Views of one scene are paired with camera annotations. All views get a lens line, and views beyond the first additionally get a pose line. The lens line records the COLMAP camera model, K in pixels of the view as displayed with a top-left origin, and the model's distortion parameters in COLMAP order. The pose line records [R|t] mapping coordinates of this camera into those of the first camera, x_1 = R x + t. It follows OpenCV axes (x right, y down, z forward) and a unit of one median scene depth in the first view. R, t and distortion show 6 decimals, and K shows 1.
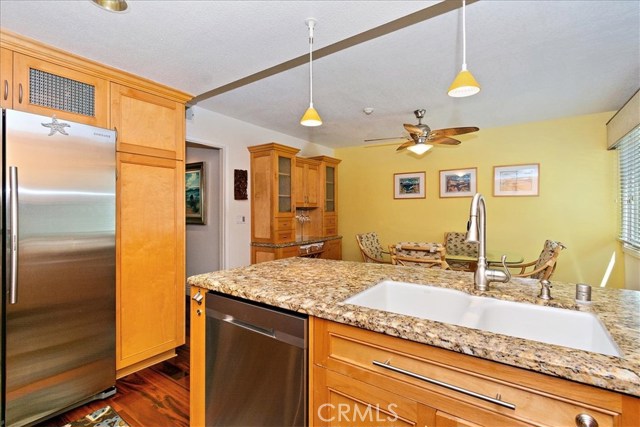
lens RADIAL K [[288.6, 0, 319.9], [0, 288.6, 216.3], [0, 0, 1]] dist [0.002172, -0.001679]
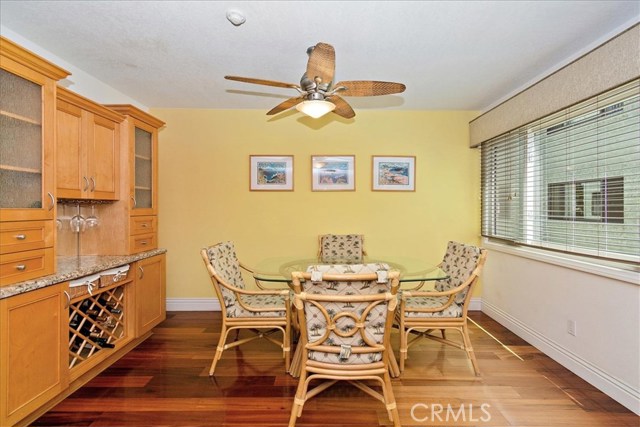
lens RADIAL K [[288.6, 0, 326.7], [0, 288.6, 210.4], [0, 0, 1]] dist [0.002172, -0.001679]
pose [[0.812638, -0.000446, 0.582769, -0.002696], [0.009410, 0.999879, -0.012357, -0.001907], [-0.582693, 0.015526, 0.812544, 0.369568]]
